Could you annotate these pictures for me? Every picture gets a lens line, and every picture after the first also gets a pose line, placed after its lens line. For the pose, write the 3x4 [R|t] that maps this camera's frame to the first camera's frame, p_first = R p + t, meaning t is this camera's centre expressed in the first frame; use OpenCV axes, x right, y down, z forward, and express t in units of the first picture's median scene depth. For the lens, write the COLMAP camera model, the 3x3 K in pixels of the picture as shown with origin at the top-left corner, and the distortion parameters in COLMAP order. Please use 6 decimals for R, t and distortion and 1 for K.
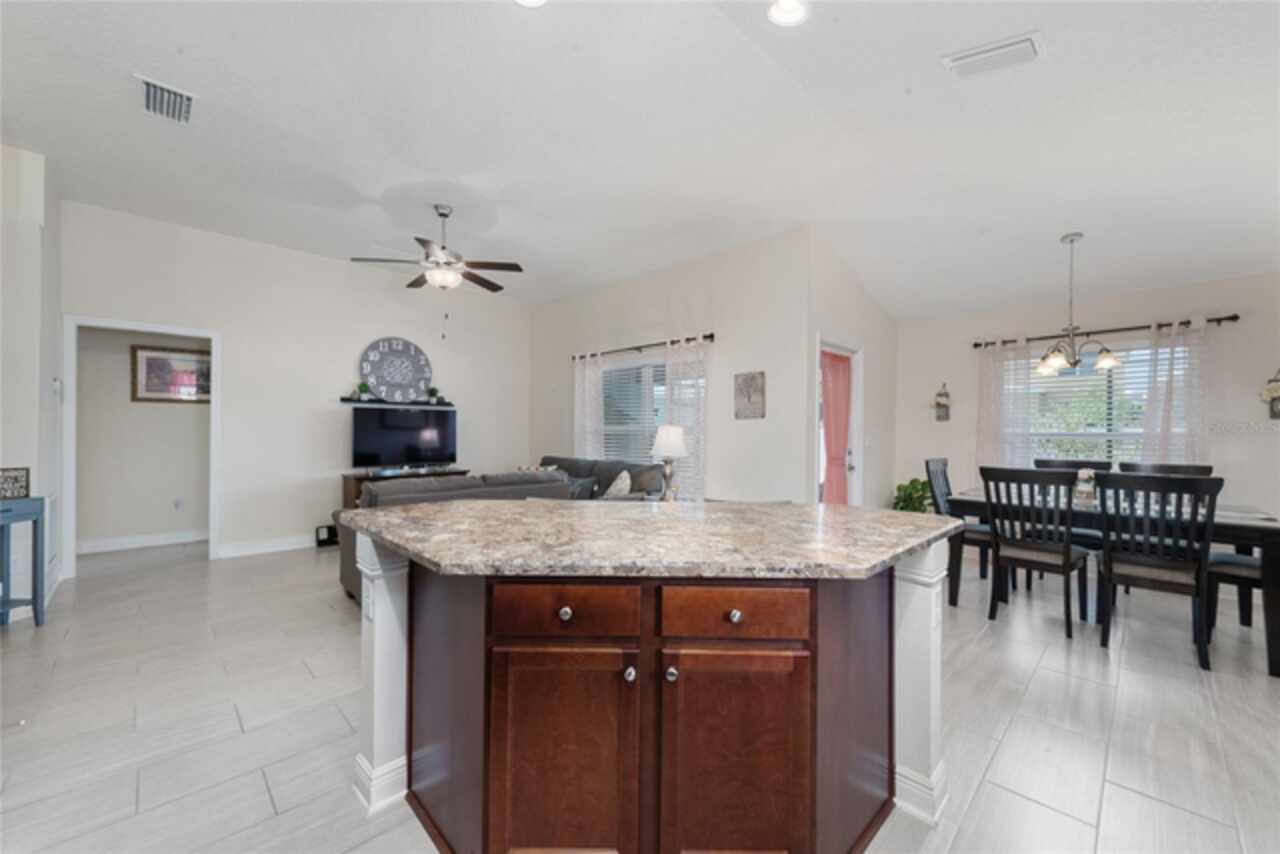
lens RADIAL K [[507.5, 0, 643.7], [0, 507.5, 432.8], [0, 0, 1]] dist [0.000384, -0.007176]
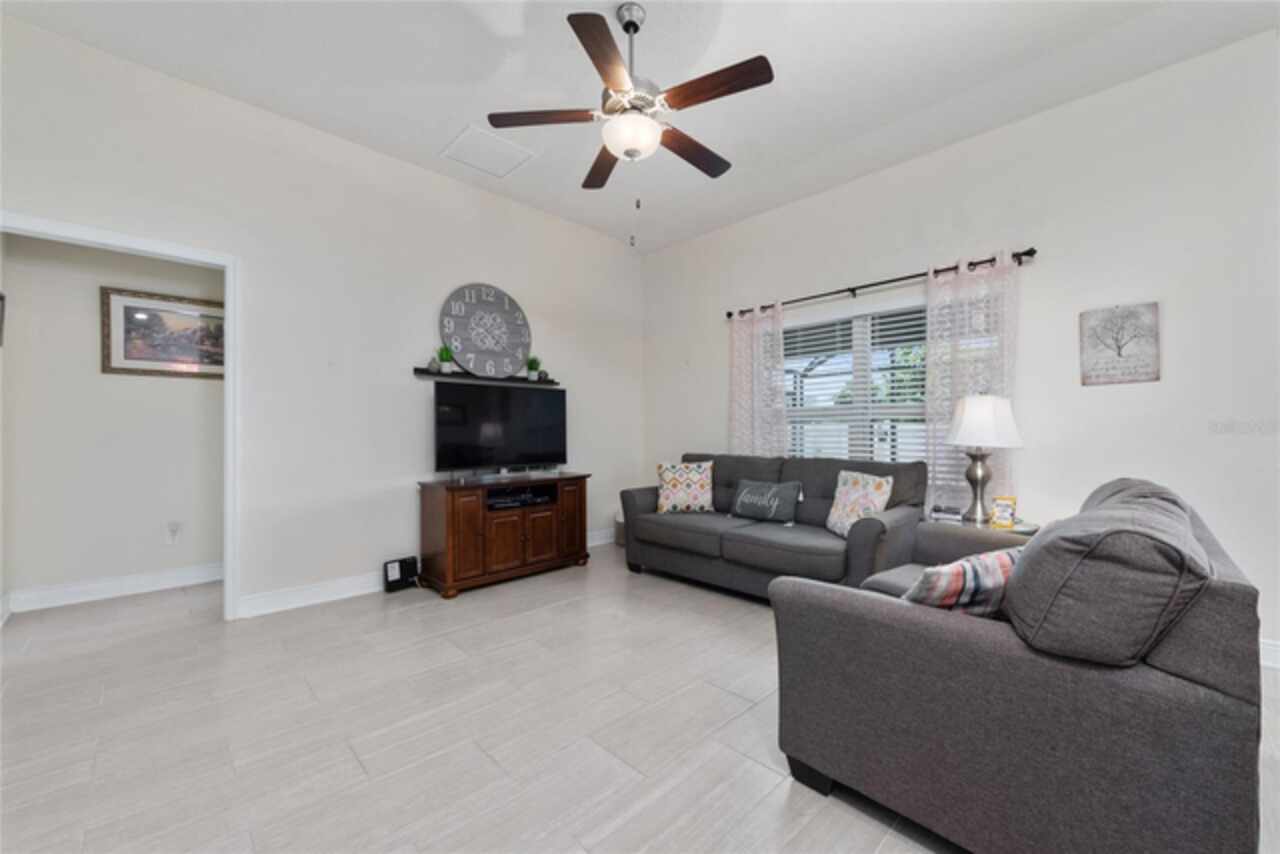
lens RADIAL K [[518.8, 0, 639.2], [0, 518.8, 434.7], [0, 0, 1]] dist [0.000866, 0.000259]
pose [[0.999834, -0.009292, -0.015651, -0.280203], [0.009262, 0.999955, -0.002037, 0.022815], [0.015670, 0.001892, 0.999875, 0.305194]]
